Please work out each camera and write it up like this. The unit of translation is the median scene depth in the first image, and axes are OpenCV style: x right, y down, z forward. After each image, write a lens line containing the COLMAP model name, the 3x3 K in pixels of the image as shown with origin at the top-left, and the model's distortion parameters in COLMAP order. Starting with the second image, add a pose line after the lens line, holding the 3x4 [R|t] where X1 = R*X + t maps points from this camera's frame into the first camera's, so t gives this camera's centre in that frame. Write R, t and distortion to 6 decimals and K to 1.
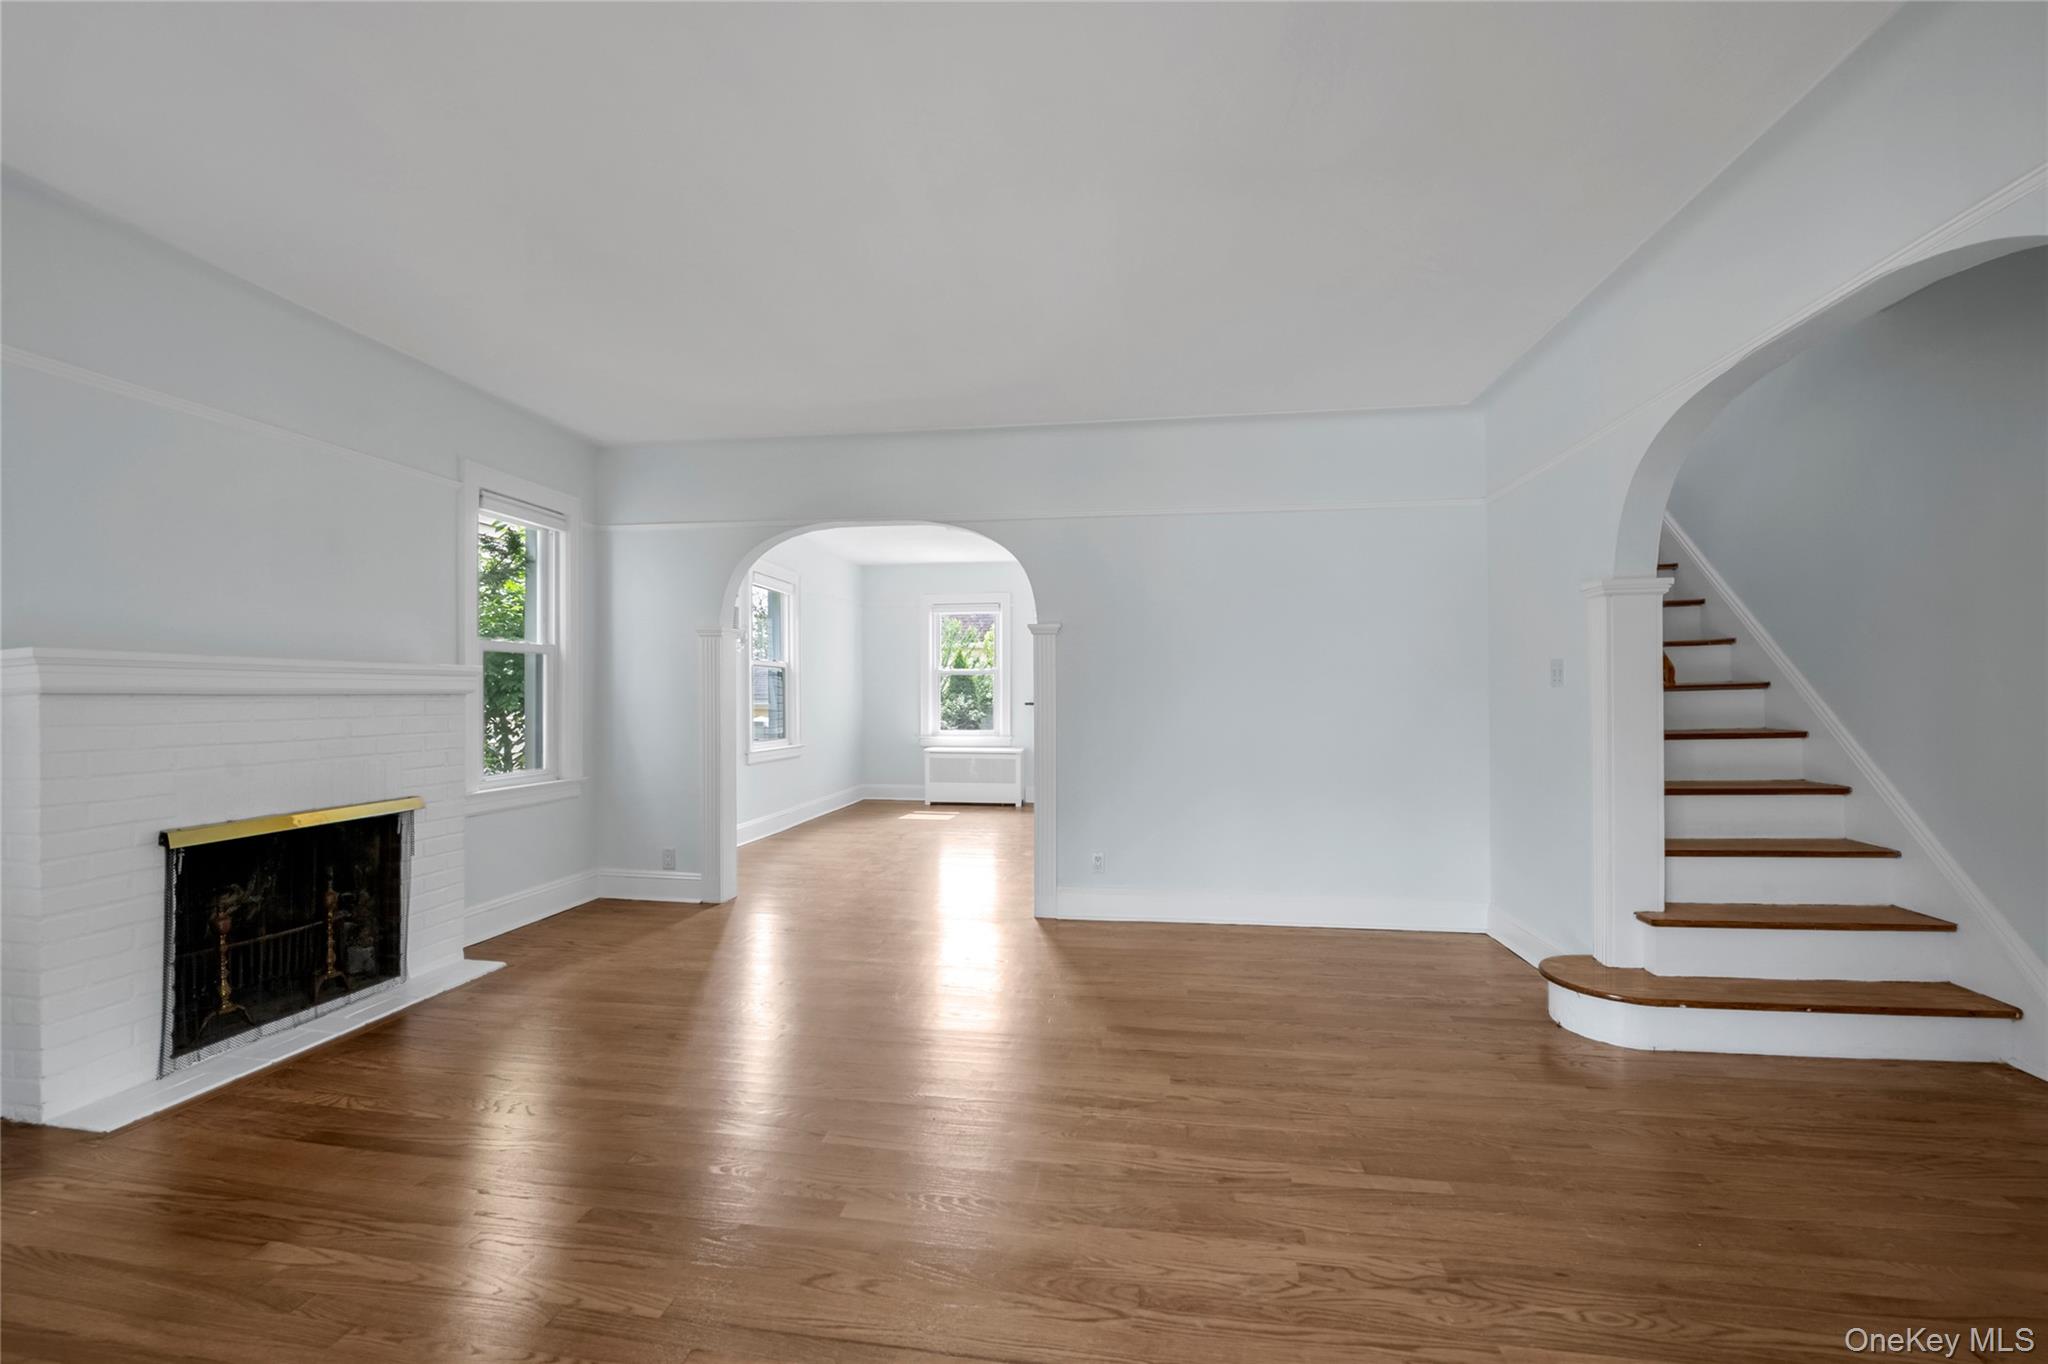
lens RADIAL K [[833.8, 0, 1027.9], [0, 833.8, 689.6], [0, 0, 1]] dist [-0.001947, -0.000474]
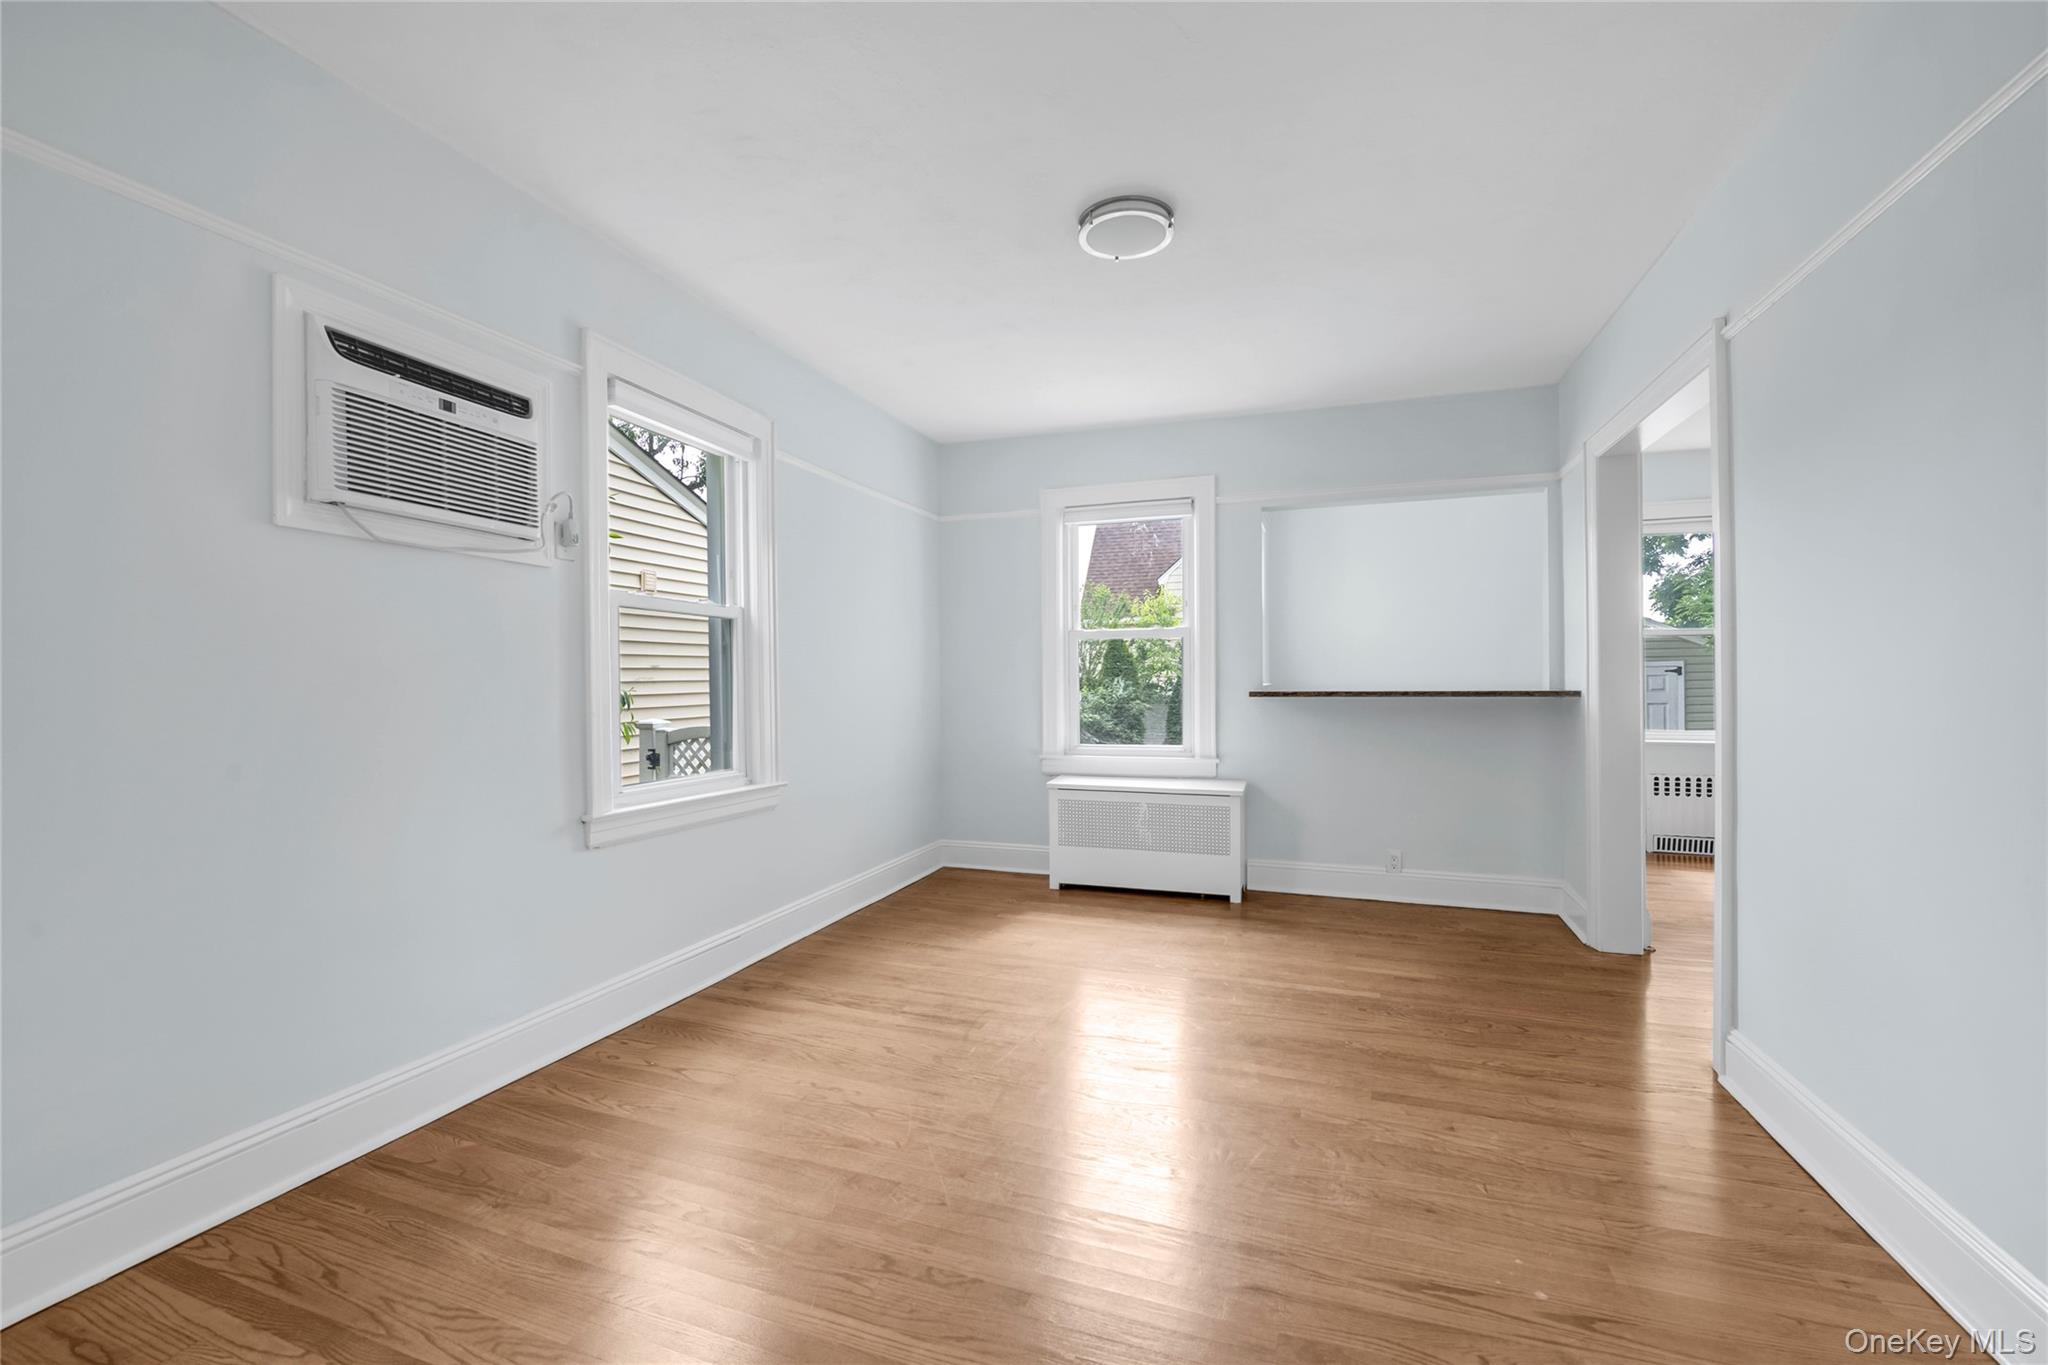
lens RADIAL K [[833.8, 0, 1027.9], [0, 833.8, 690.1], [0, 0, 1]] dist [-0.001947, -0.000474]
pose [[0.982504, -0.001286, -0.186238, -0.072408], [0.004228, 0.999872, 0.015399, 0.011365], [0.186195, -0.015917, 0.982384, 0.888930]]
